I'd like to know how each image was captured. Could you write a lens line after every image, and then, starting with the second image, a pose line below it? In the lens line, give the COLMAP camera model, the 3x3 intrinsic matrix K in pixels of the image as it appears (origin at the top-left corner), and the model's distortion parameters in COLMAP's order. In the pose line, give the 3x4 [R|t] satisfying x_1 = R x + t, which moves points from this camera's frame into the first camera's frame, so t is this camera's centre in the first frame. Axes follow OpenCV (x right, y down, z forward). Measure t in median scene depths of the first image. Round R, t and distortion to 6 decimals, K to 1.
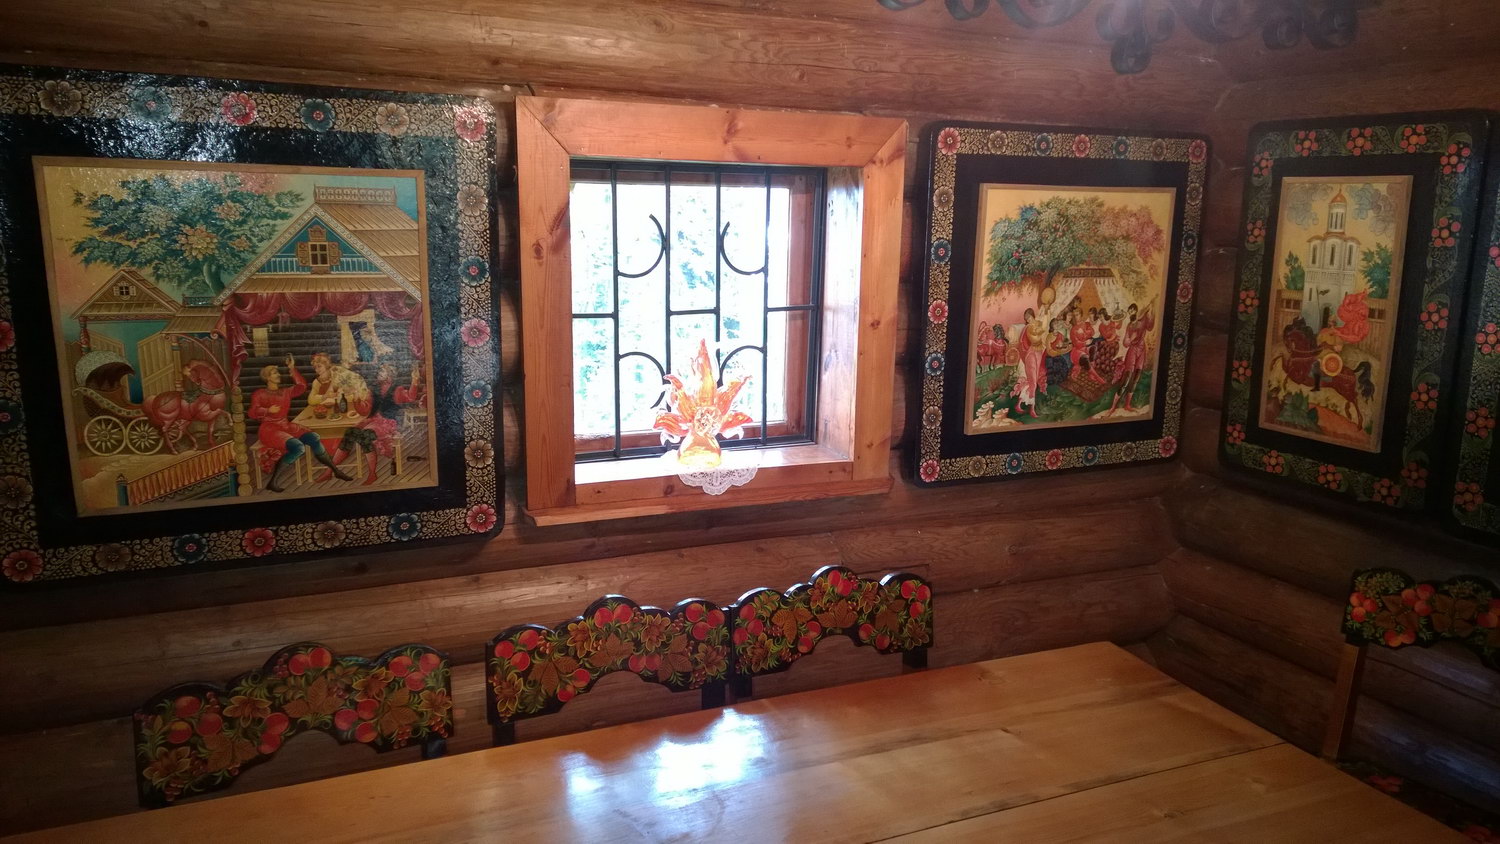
lens RADIAL K [[1096.3, 0, 748.4], [0, 1096.3, 439.4], [0, 0, 1]] dist [0.106925, -0.098909]
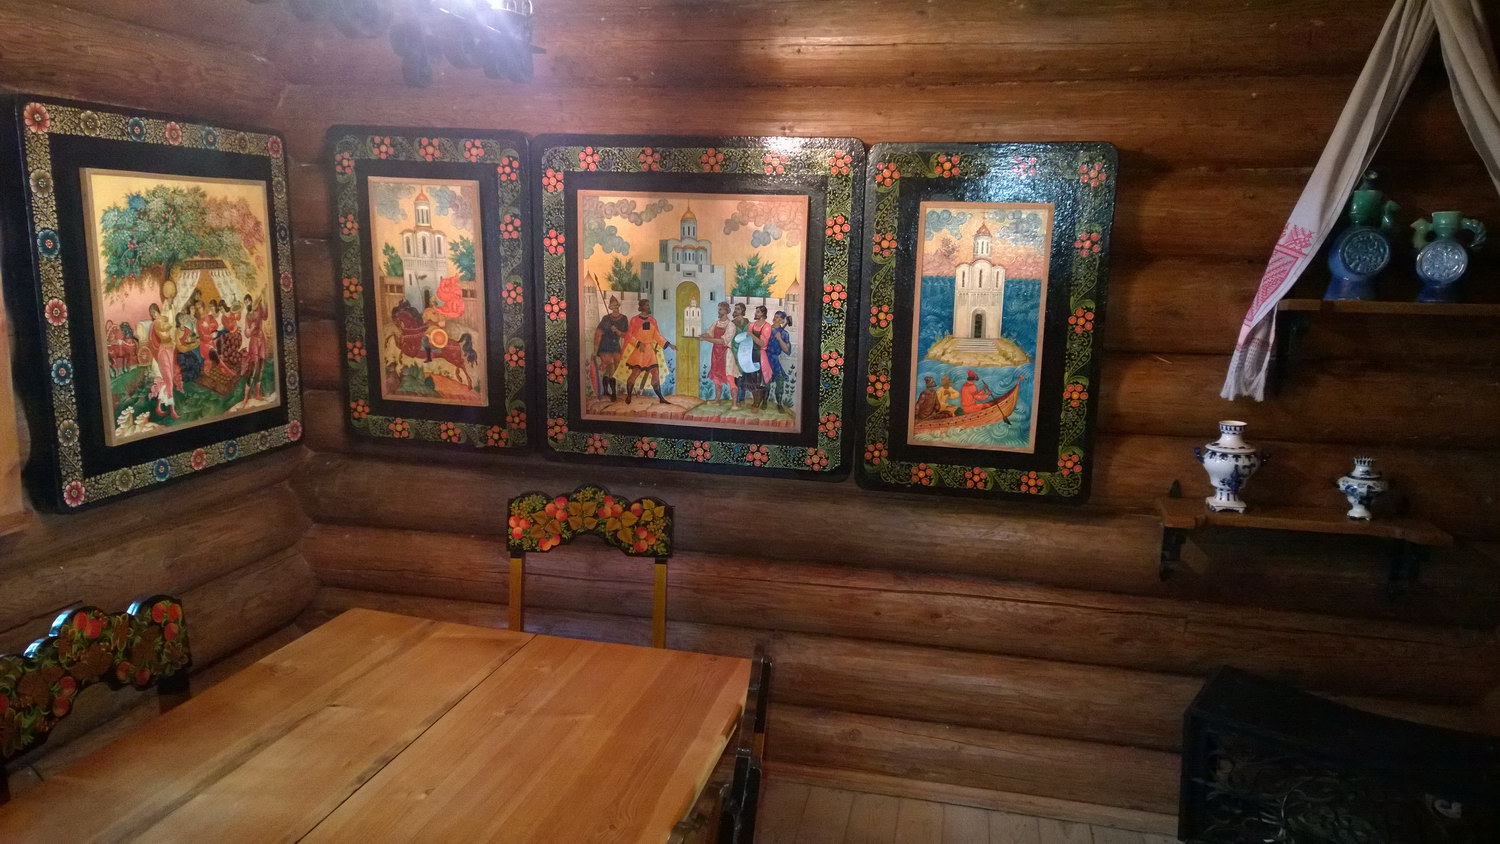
lens RADIAL K [[1096.3, 0, 748.4], [0, 1096.3, 439.4], [0, 0, 1]] dist [0.106925, -0.098909]
pose [[0.612236, -0.155061, 0.775321, -0.197159], [0.149323, 0.985611, 0.079204, -0.004919], [-0.776447, 0.067282, 0.626581, 0.019491]]
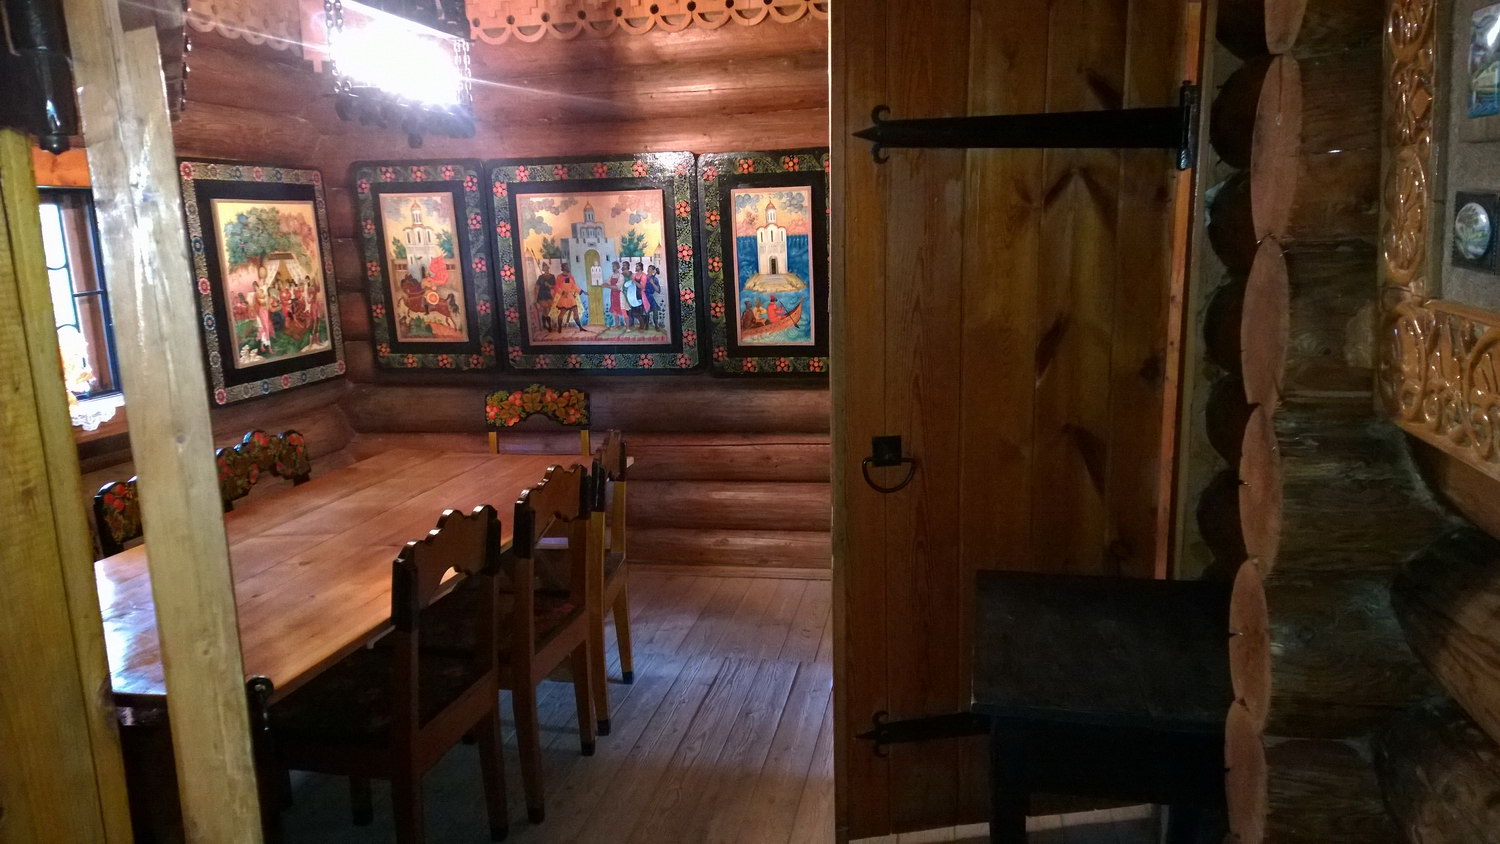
lens RADIAL K [[1090.2, 0, 750.2], [0, 1090.2, 454.0], [0, 0, 1]] dist [0.101490, -0.089431]
pose [[0.597229, -0.207350, 0.774806, -0.579790], [0.209538, 0.972794, 0.098820, 0.105804], [-0.774217, 0.103333, 0.624428, -0.458584]]
